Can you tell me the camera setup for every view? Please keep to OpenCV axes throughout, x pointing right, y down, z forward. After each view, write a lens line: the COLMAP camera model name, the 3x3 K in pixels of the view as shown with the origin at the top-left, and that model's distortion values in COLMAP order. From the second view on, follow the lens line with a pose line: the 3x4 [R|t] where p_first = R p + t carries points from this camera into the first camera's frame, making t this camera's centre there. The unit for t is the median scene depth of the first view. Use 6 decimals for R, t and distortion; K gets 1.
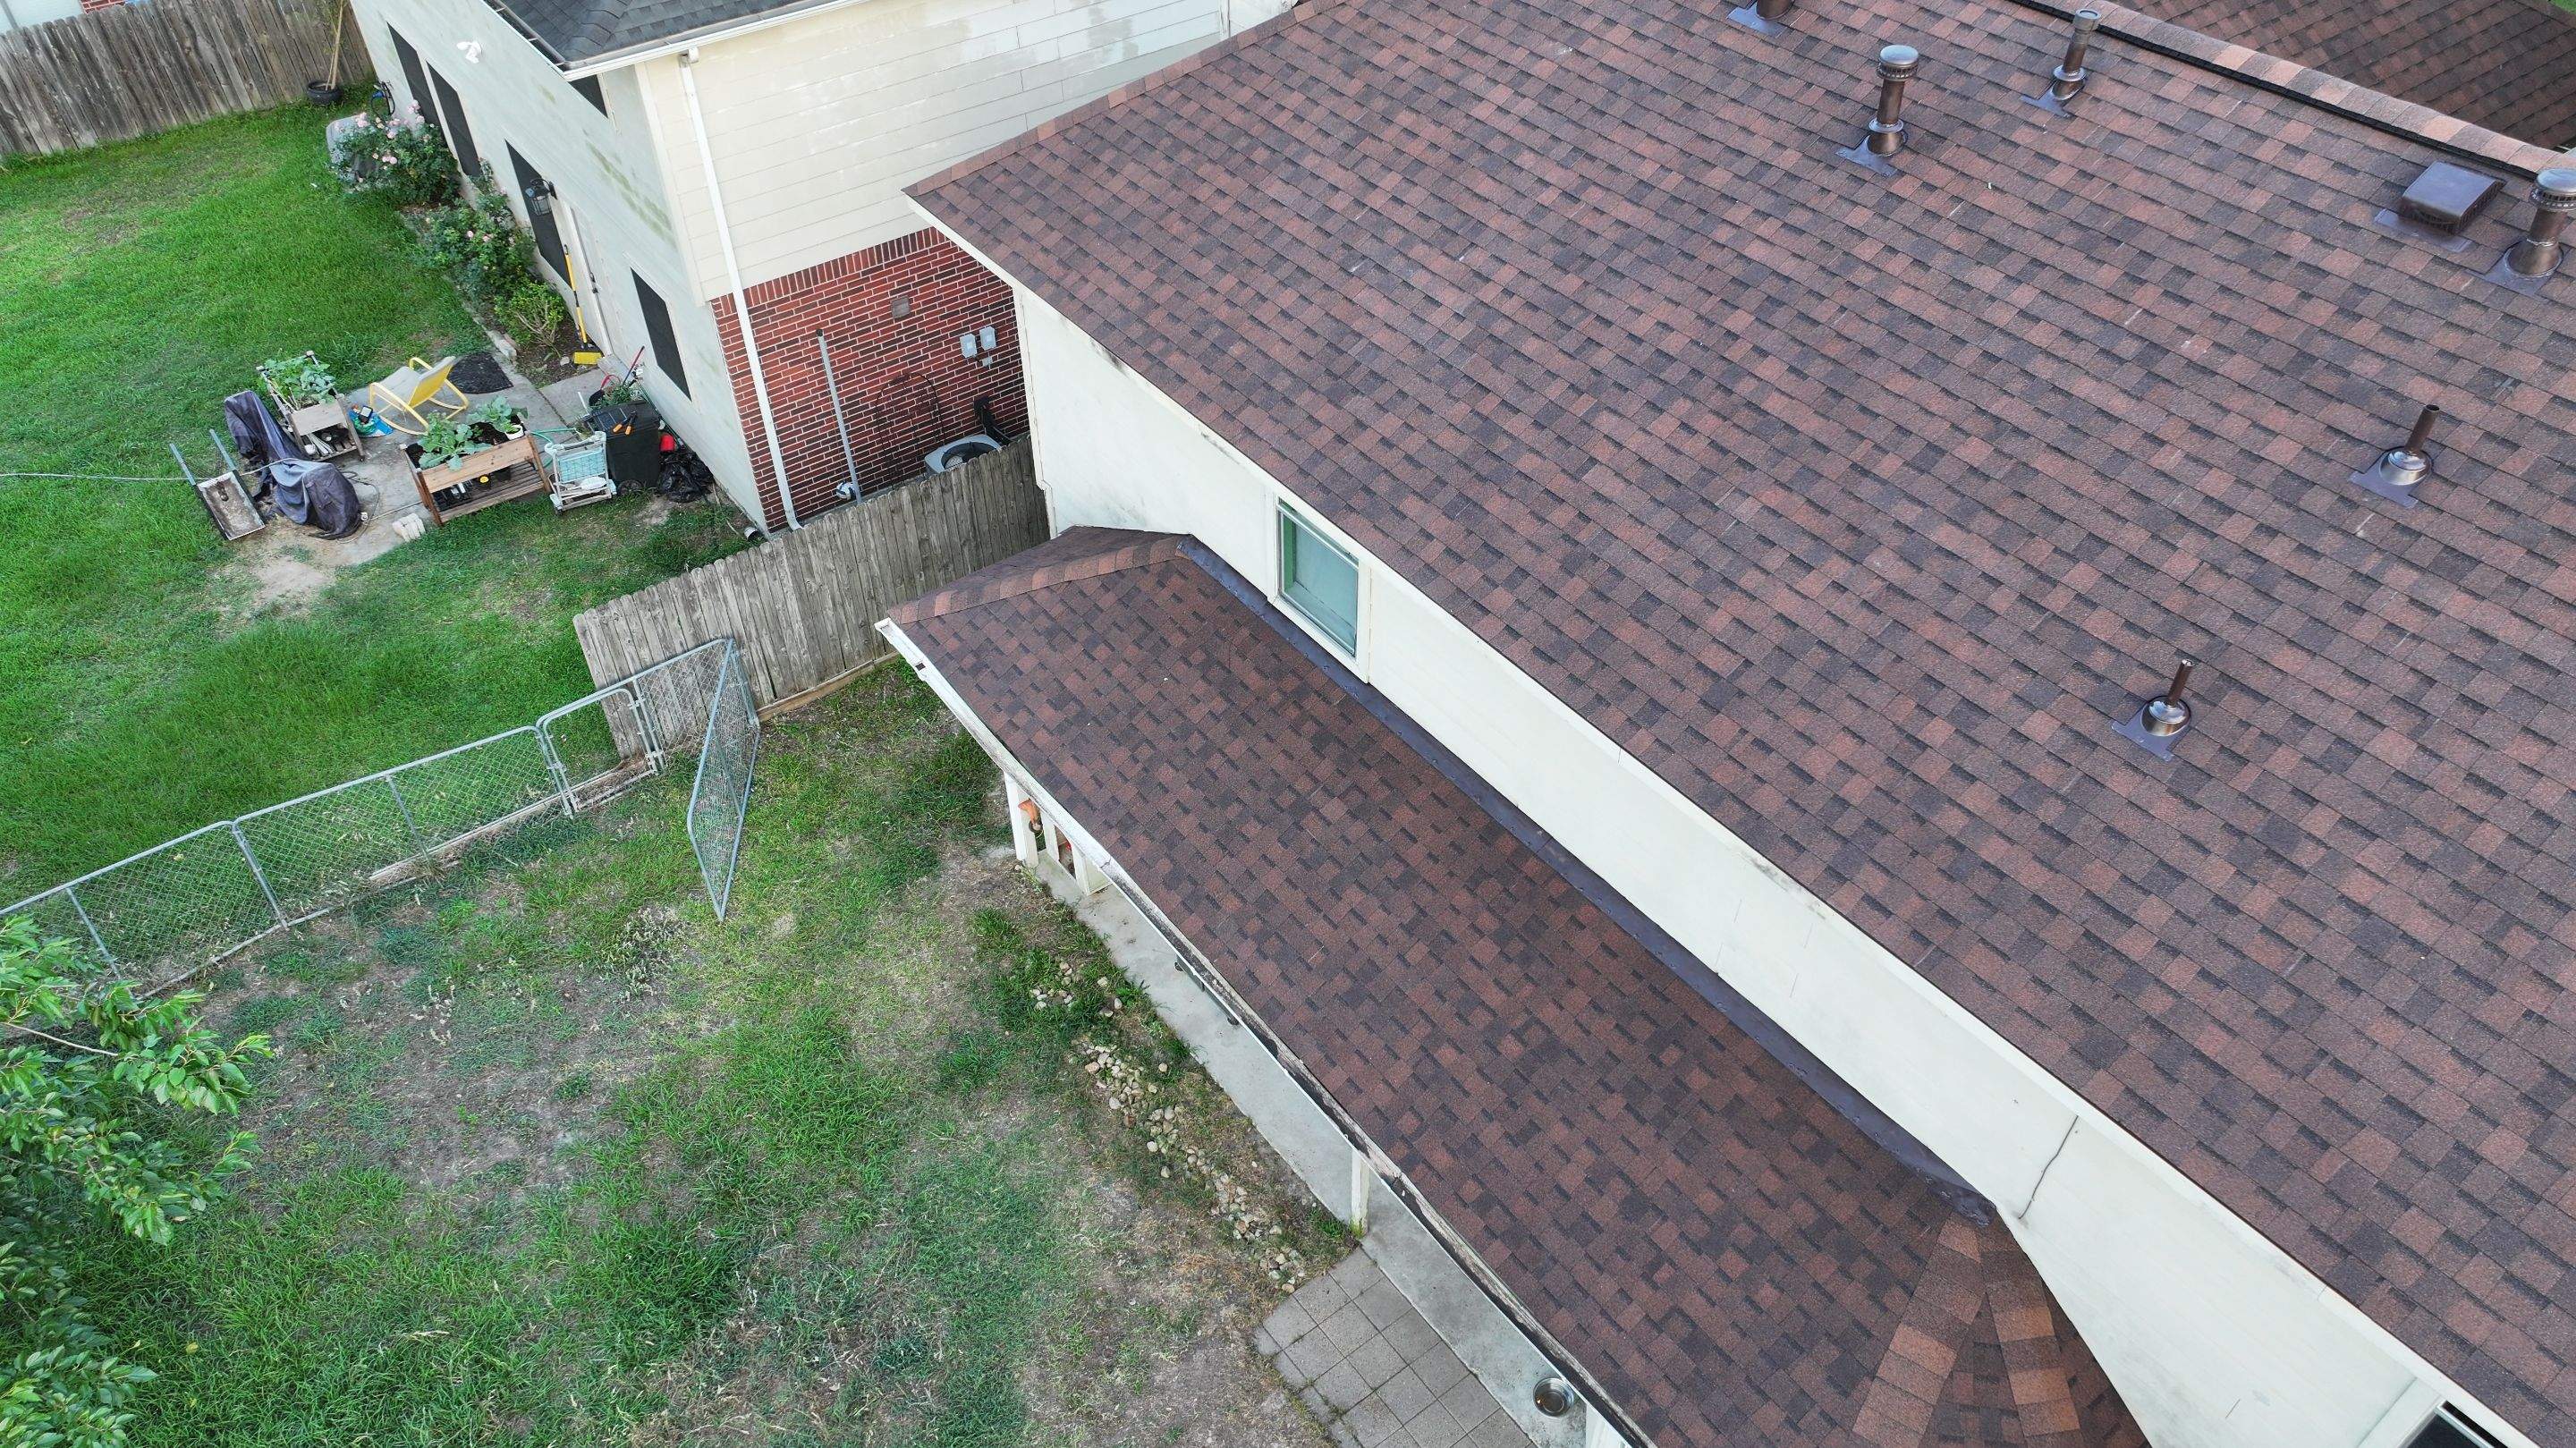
lens RADIAL K [[1794.6, 0, 1288.6], [0, 1794.6, 727.4], [0, 0, 1]] dist [0.009557, 0.006933]
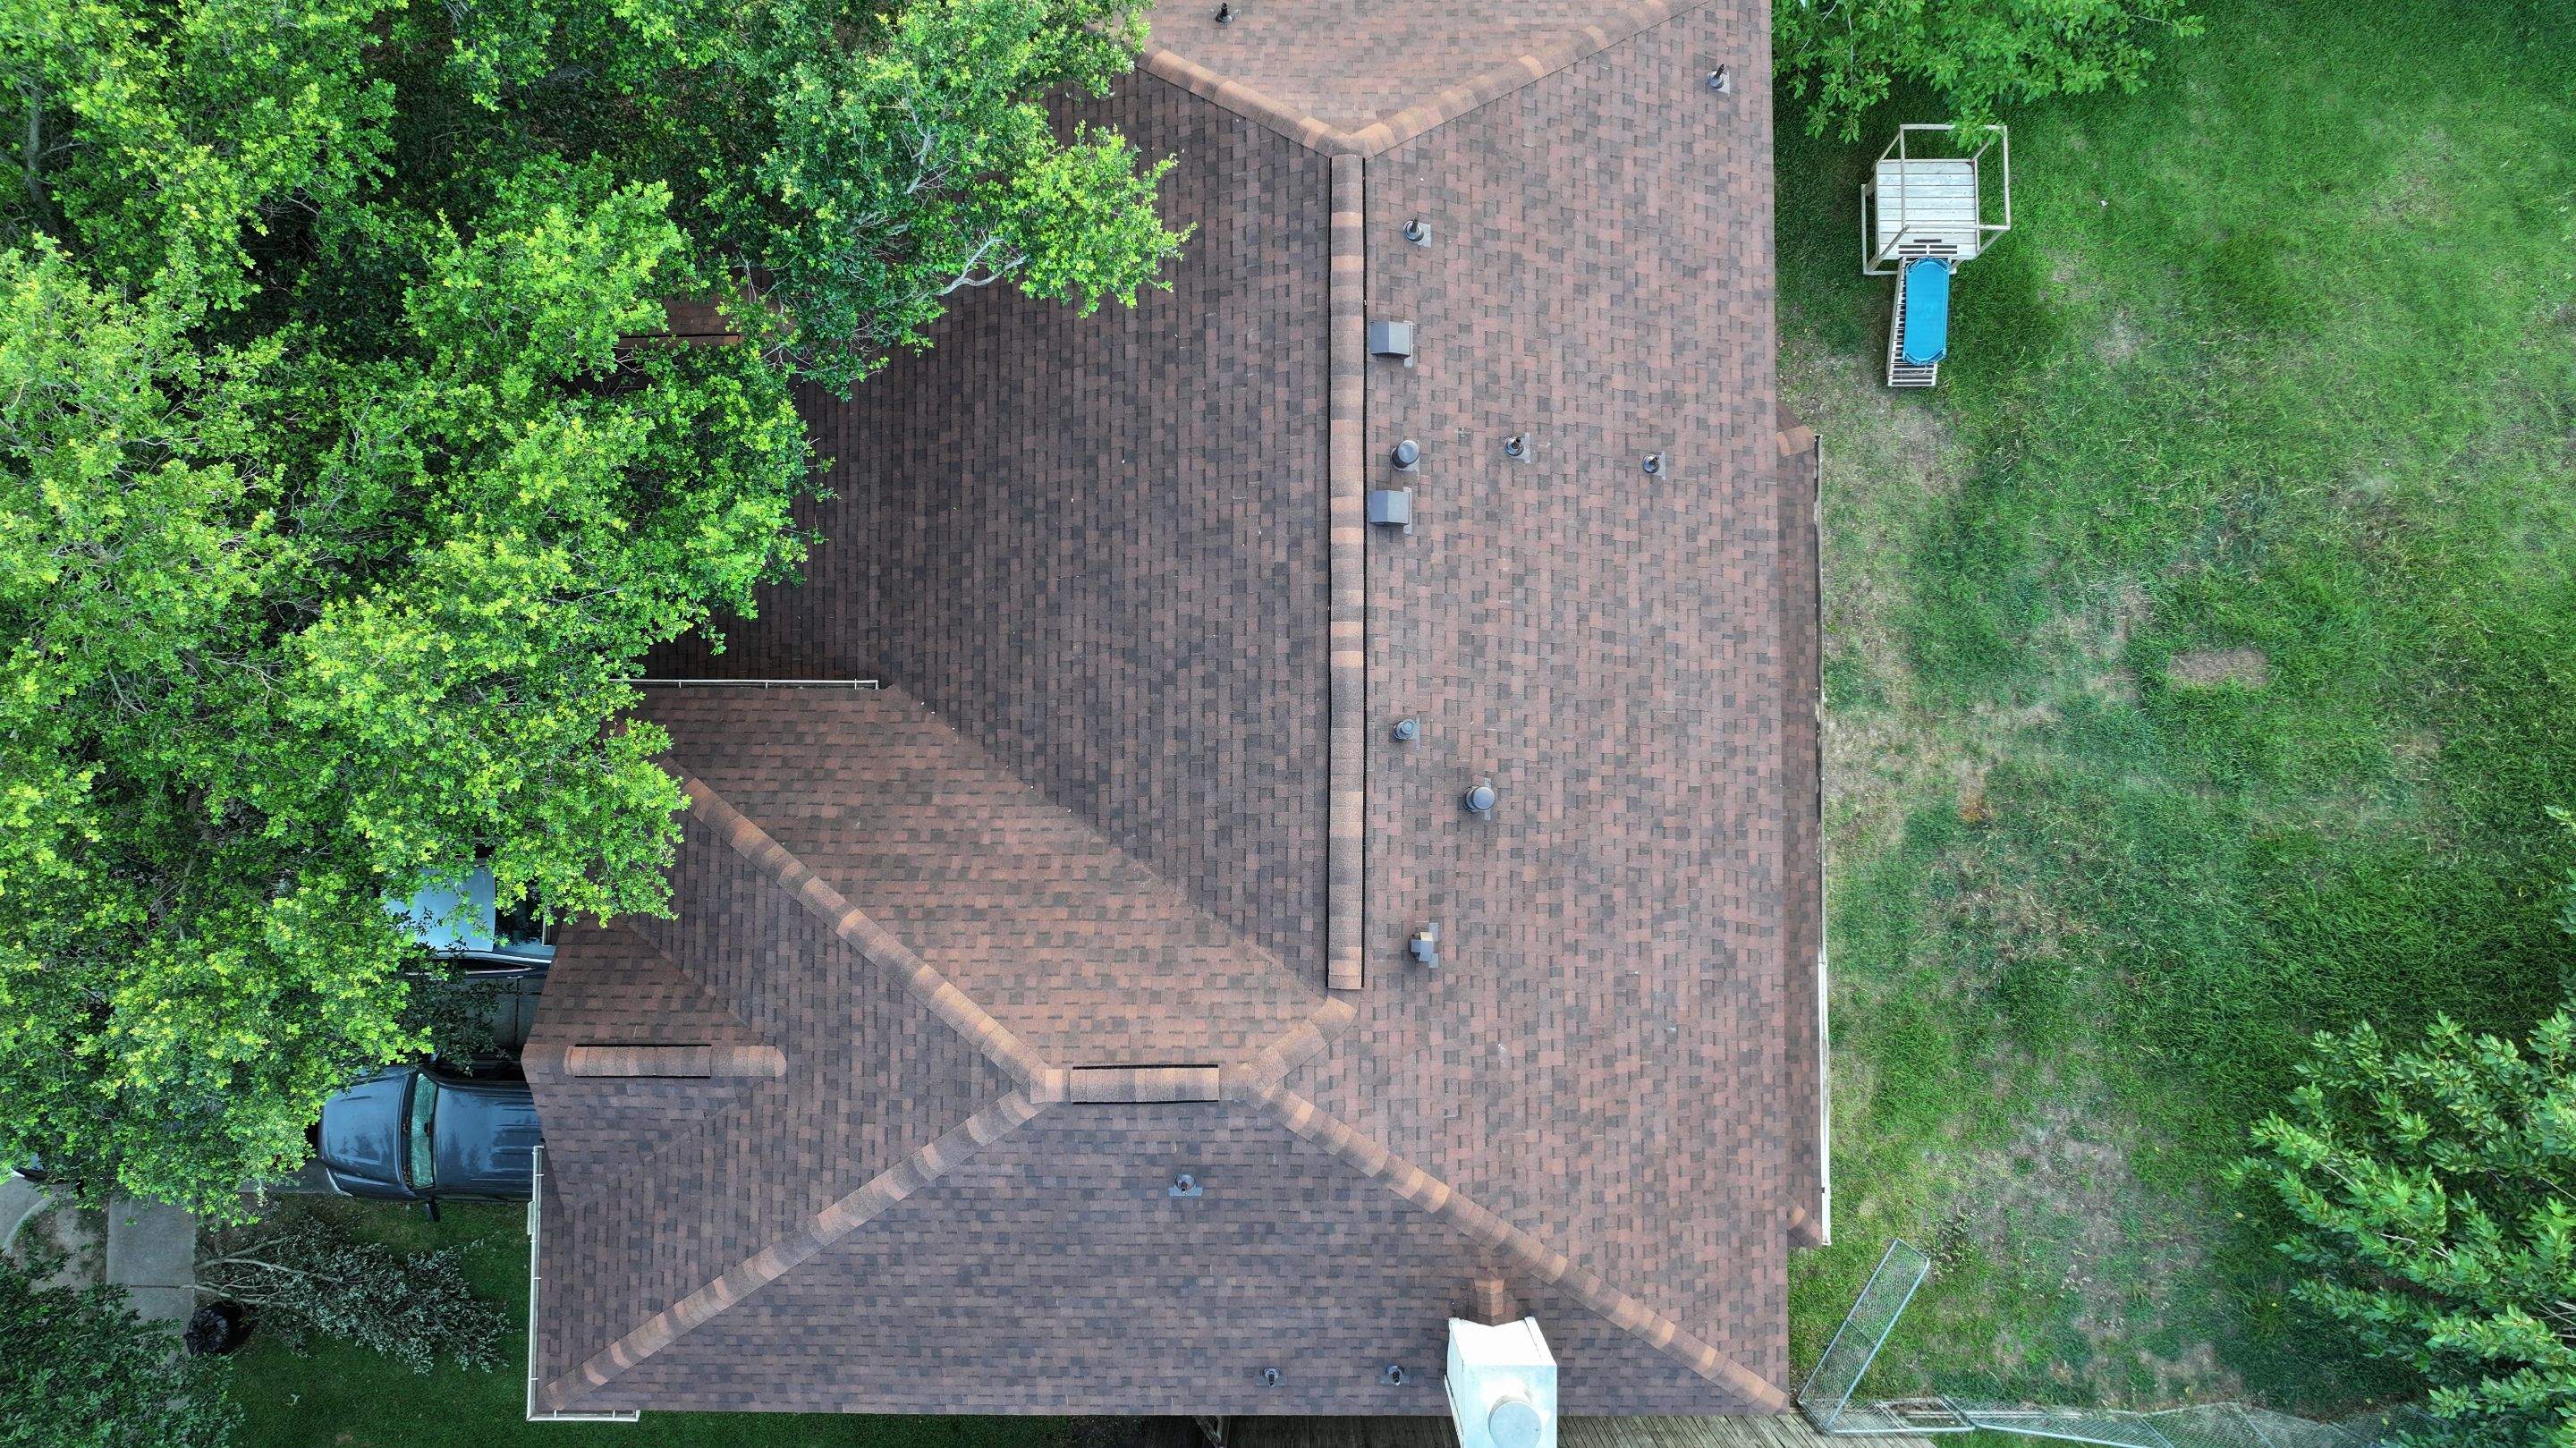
lens RADIAL K [[1794.6, 0, 1287.9], [0, 1794.6, 728.0], [0, 0, 1]] dist [0.009557, 0.006933]
pose [[-0.792653, -0.607989, 0.045272, 0.303369], [0.419282, -0.489707, 0.764454, -1.134820], [-0.442610, 0.624929, 0.643087, -0.008907]]
